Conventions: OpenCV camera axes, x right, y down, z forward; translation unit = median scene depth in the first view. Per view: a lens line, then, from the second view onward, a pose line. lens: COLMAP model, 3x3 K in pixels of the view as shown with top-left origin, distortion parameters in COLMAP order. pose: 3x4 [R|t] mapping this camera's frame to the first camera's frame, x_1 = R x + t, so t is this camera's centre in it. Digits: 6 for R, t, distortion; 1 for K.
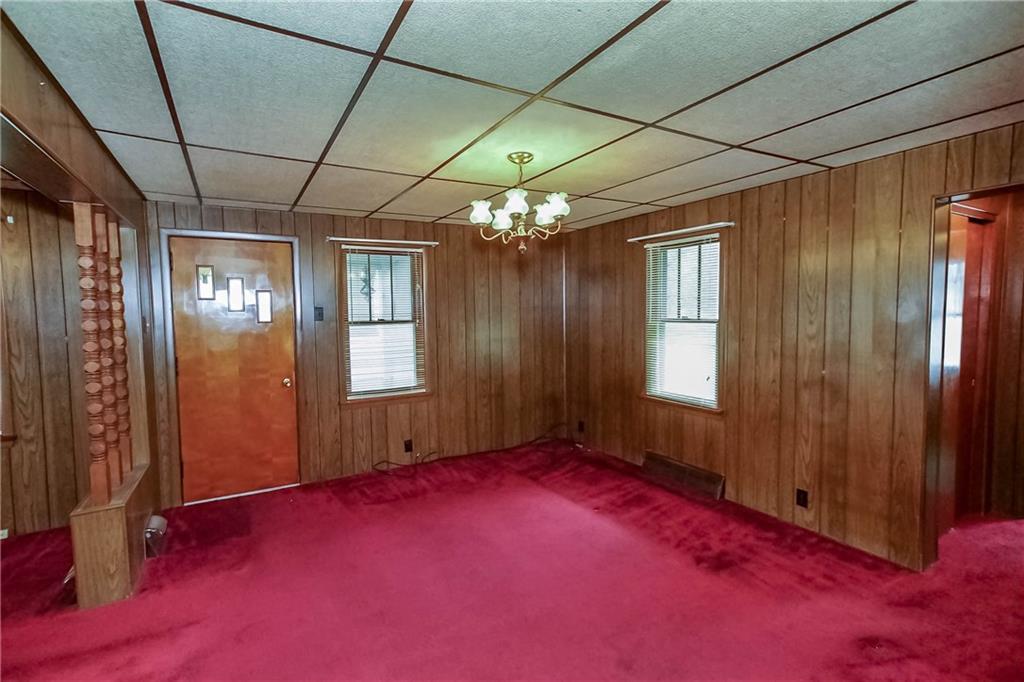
lens RADIAL K [[480.1, 0, 503.8], [0, 480.1, 339.5], [0, 0, 1]] dist [0.002279, 0.002979]
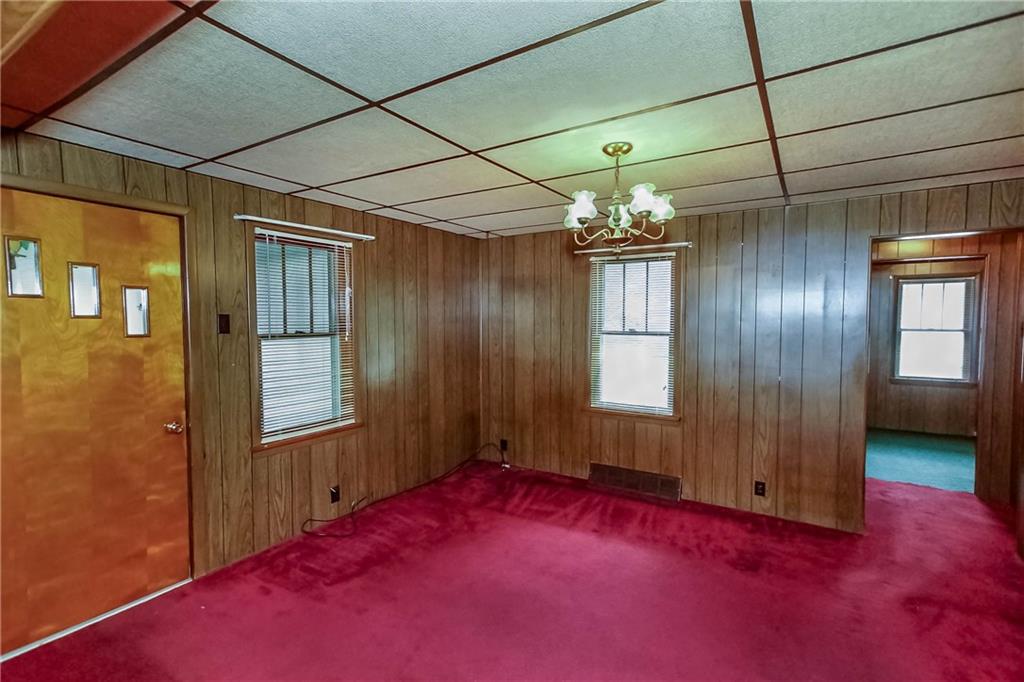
lens RADIAL K [[480.1, 0, 505.8], [0, 480.1, 343.9], [0, 0, 1]] dist [0.002279, 0.002979]
pose [[0.886630, -0.010237, 0.462365, -0.345220], [0.016763, 0.999809, -0.010009, -0.010602], [-0.462175, 0.016625, 0.886633, 0.199835]]
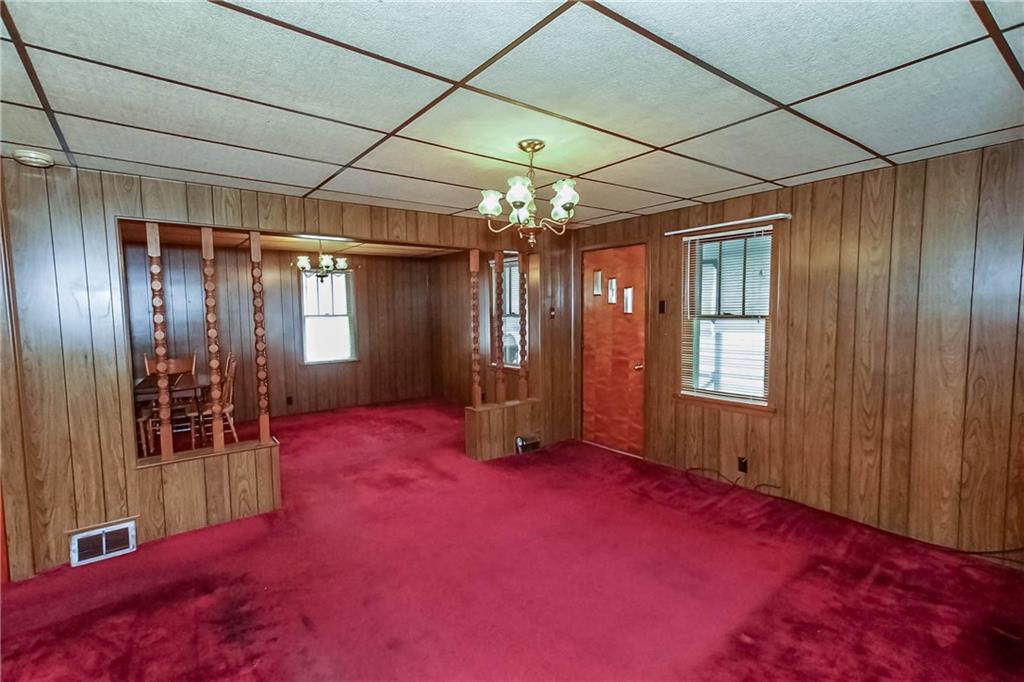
lens RADIAL K [[480.1, 0, 511.0], [0, 480.1, 344.8], [0, 0, 1]] dist [0.002279, 0.002979]
pose [[0.136271, 0.087860, -0.986768, 0.620871], [-0.050023, 0.995399, 0.081721, -0.040148], [0.989408, 0.038225, 0.140039, 0.525698]]
